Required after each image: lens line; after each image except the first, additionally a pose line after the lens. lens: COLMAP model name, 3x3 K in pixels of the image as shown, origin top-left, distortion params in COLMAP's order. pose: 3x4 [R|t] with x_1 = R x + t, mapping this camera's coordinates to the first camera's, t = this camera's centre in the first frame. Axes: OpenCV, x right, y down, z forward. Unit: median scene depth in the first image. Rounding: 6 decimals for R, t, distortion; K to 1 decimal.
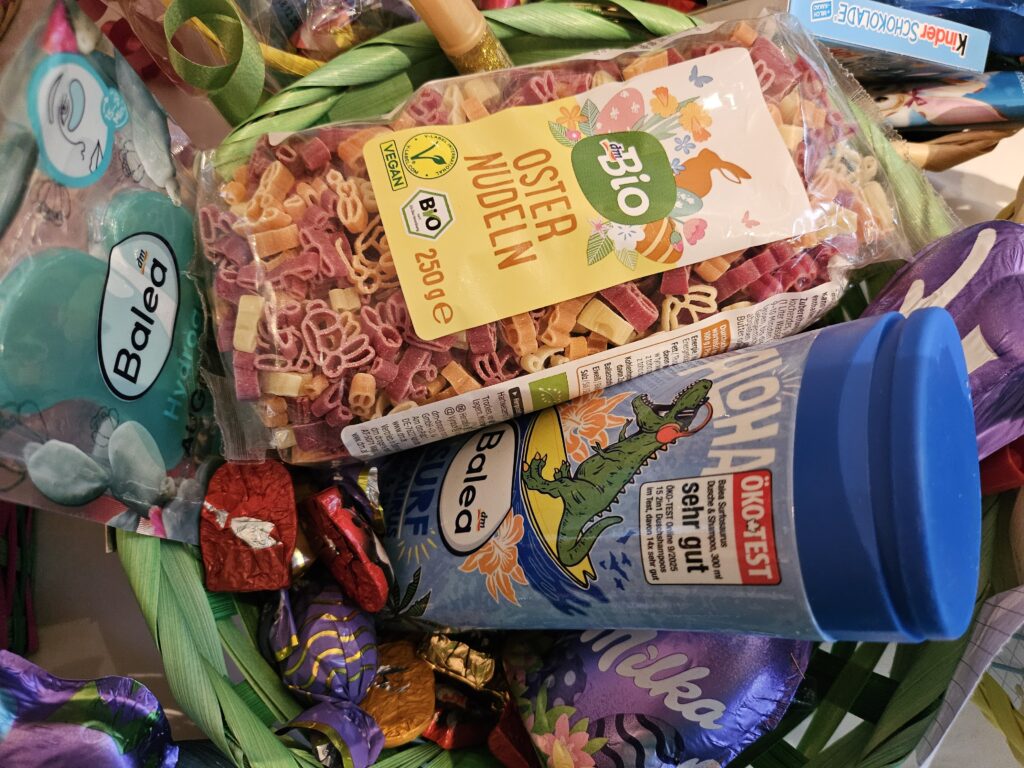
lens RADIAL K [[748.9, 0, 527.8], [0, 748.9, 400.8], [0, 0, 1]] dist [0.000995, -0.026552]
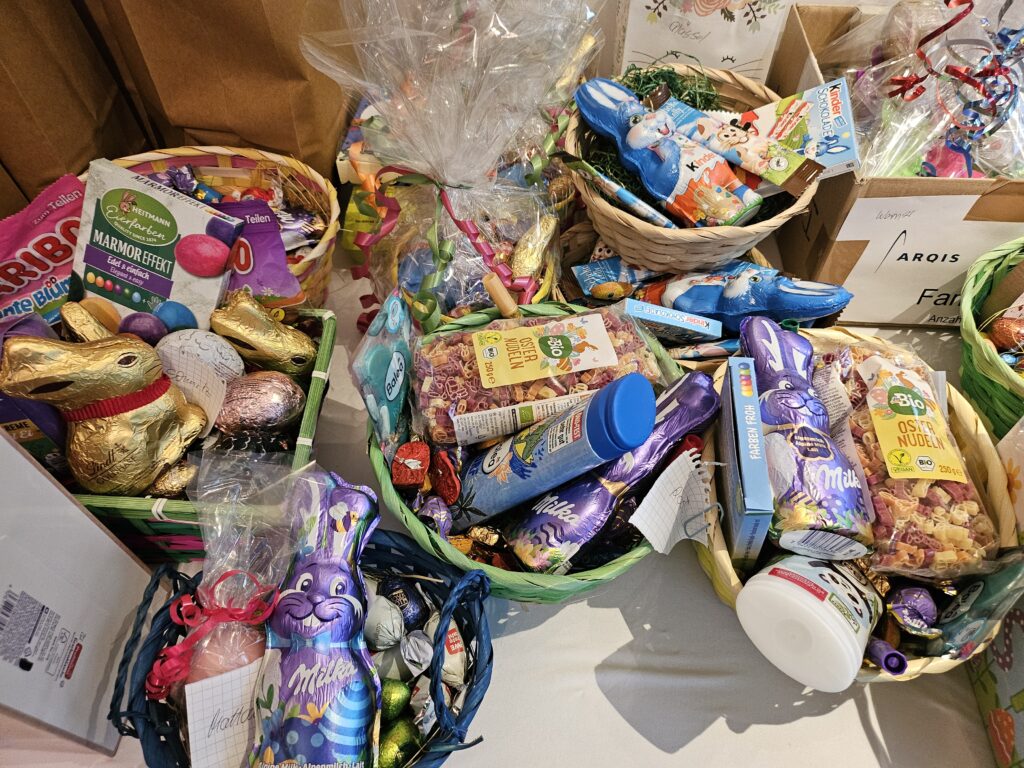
lens RADIAL K [[747.4, 0, 513.0], [0, 747.4, 401.2], [0, 0, 1]] dist [0.040583, -0.071344]
pose [[0.992541, 0.049230, -0.111530, 0.301732], [-0.093037, 0.897065, -0.431994, 1.206462], [0.078783, 0.439148, 0.894954, -1.607144]]
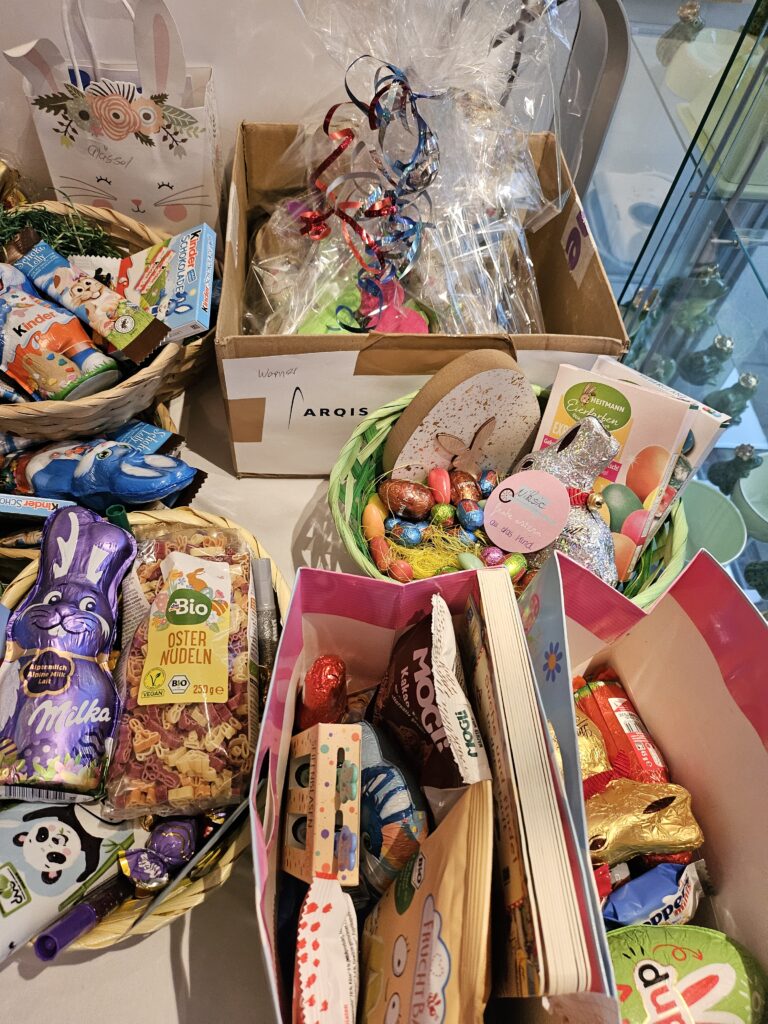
lens RADIAL K [[745.4, 0, 387.7], [0, 745.4, 500.8], [0, 0, 1]] dist [0.055957, -0.084680]
pose [[0.999989, -0.001058, 0.004567, 2.101515], [0.002796, 0.916634, -0.399717, 0.550660], [-0.003763, 0.399725, 0.916627, -1.460134]]
